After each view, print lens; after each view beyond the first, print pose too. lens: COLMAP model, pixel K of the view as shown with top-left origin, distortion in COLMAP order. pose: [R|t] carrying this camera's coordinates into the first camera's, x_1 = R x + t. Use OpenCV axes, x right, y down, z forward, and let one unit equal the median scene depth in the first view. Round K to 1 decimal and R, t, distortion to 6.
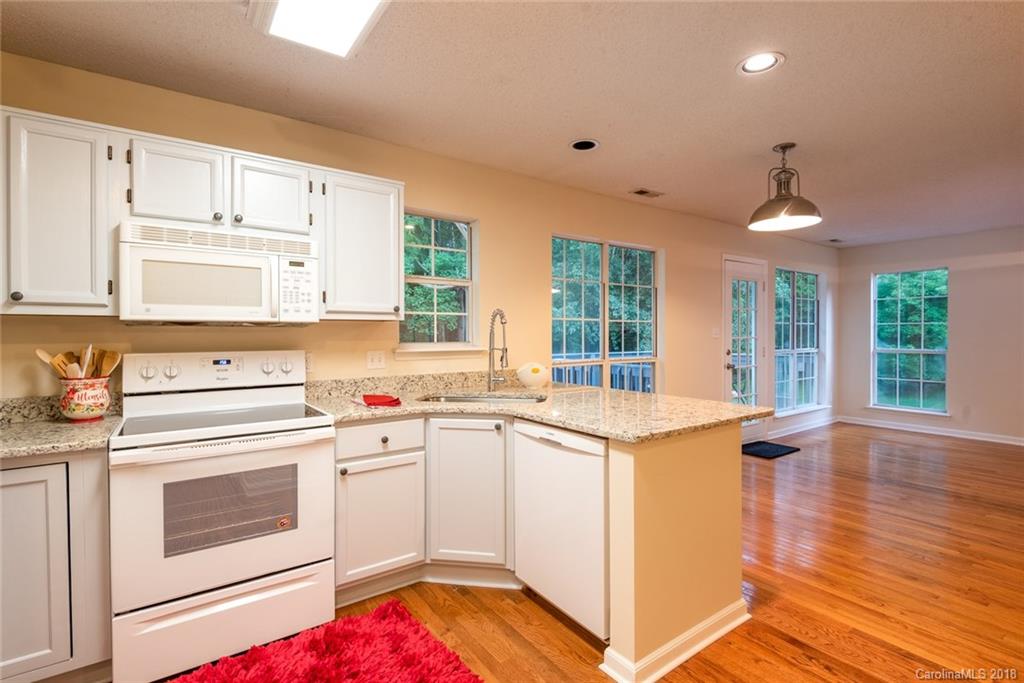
lens RADIAL K [[471.7, 0, 520.3], [0, 471.7, 338.9], [0, 0, 1]] dist [-0.005528, -0.002052]
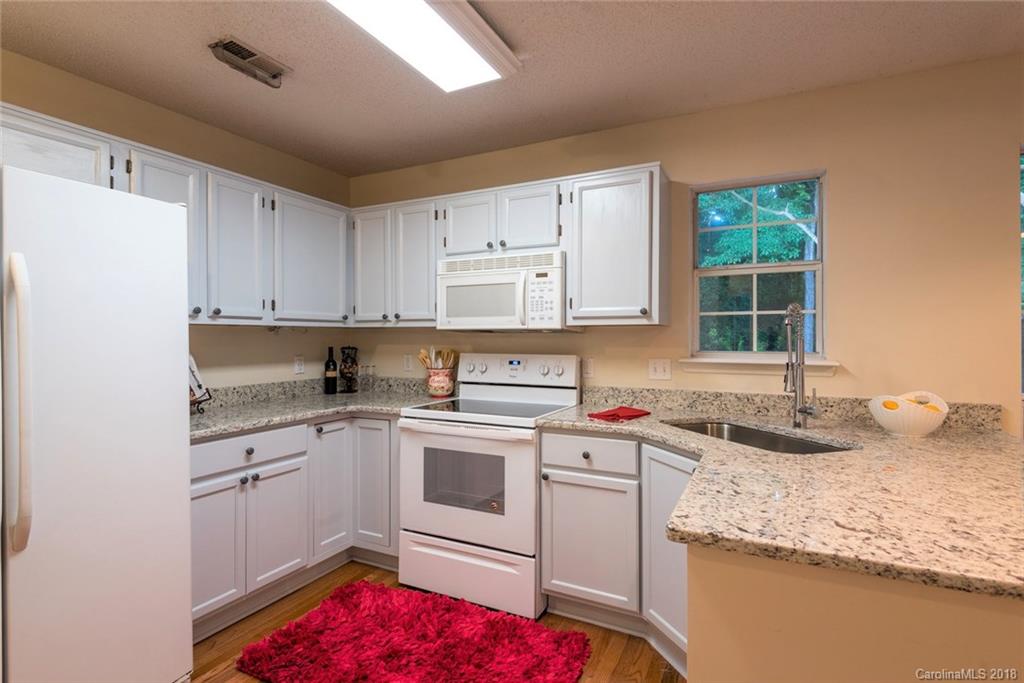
lens RADIAL K [[508.2, 0, 513.8], [0, 508.2, 336.3], [0, 0, 1]] dist [0.012953, -0.005019]
pose [[0.452578, 0.001605, -0.891723, 0.557770], [-0.012372, 0.999913, -0.004479, -0.013149], [0.891639, 0.013059, 0.452559, 0.435589]]
